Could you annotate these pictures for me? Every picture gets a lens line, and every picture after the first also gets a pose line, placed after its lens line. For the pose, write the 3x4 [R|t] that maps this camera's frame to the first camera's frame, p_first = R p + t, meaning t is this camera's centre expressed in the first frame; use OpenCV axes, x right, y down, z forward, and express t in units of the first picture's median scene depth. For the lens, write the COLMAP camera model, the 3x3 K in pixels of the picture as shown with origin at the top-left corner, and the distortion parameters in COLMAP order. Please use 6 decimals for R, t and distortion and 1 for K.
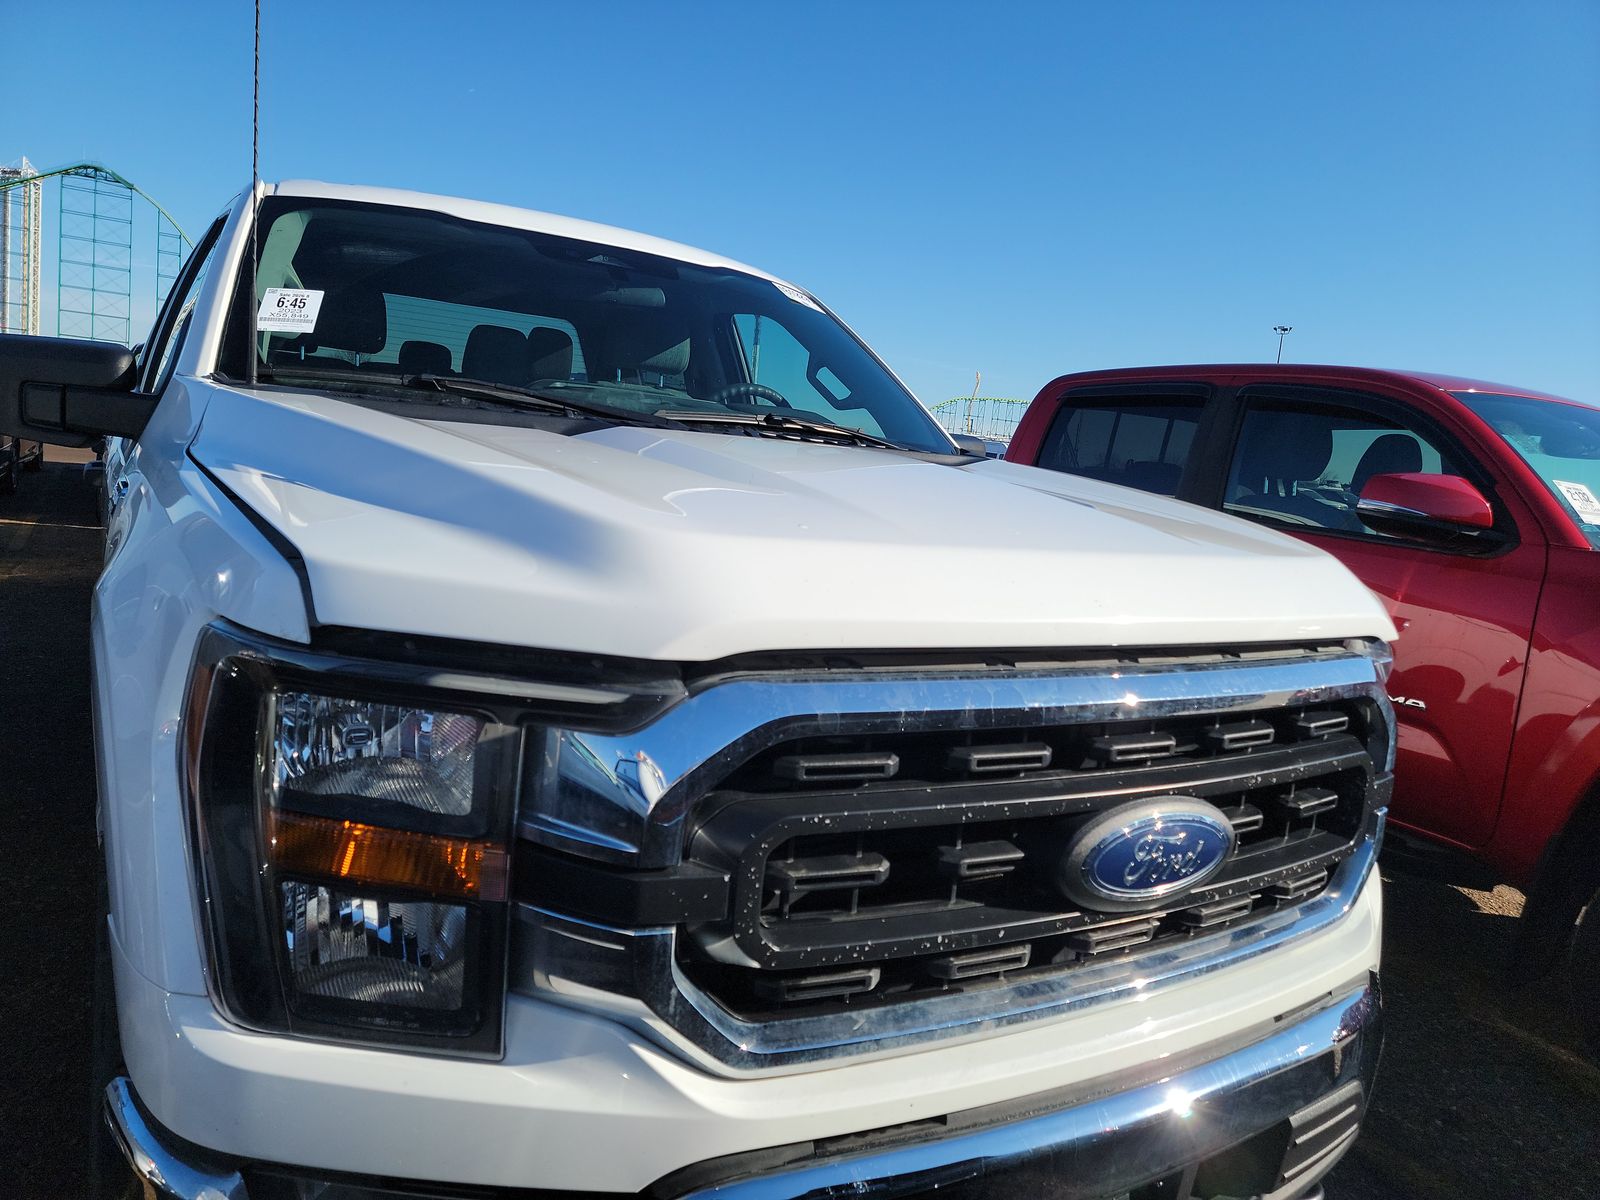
lens RADIAL K [[1124.5, 0, 800.0], [0, 1124.5, 600.0], [0, 0, 1]] dist [0.081624, -0.064966]
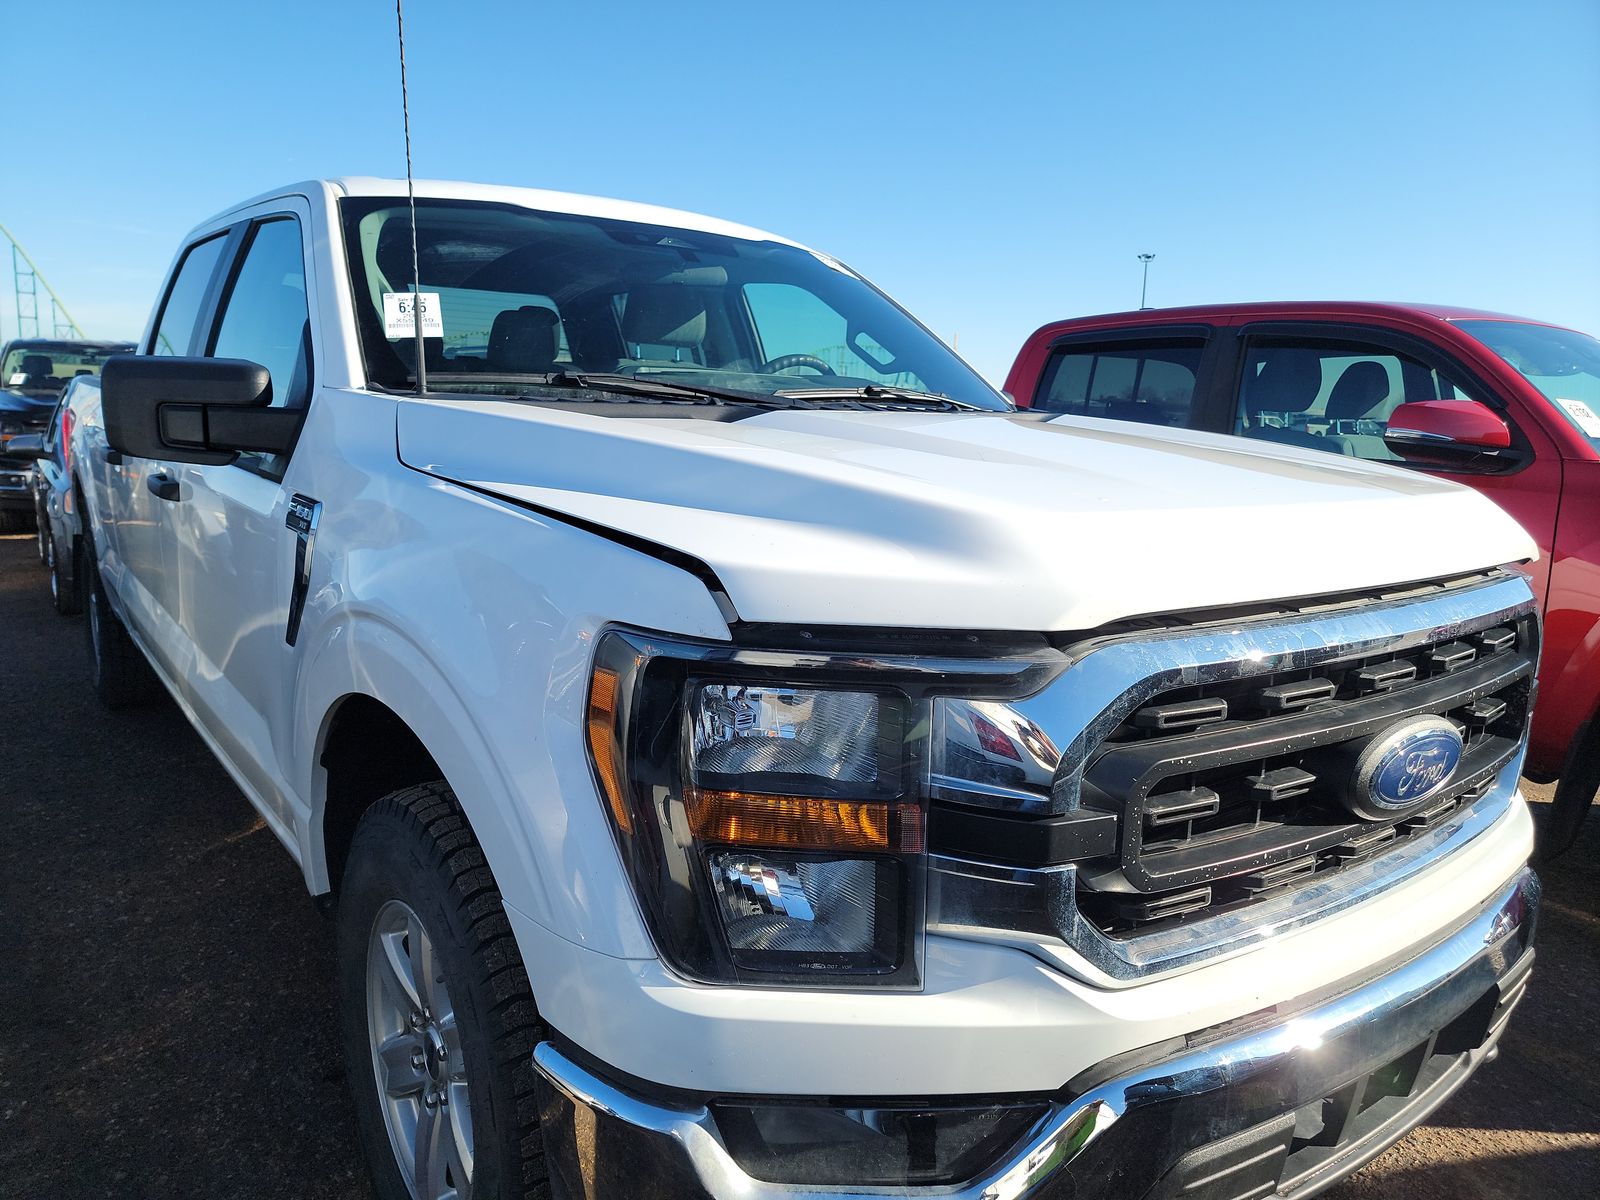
lens RADIAL K [[1109.0, 0, 797.2], [0, 1109.0, 628.5], [0, 0, 1]] dist [0.075024, -0.063942]
pose [[0.994972, -0.077782, 0.063092, -0.359650], [0.073495, 0.994999, 0.067650, -0.034799], [-0.068038, -0.062672, 0.995712, -0.067330]]
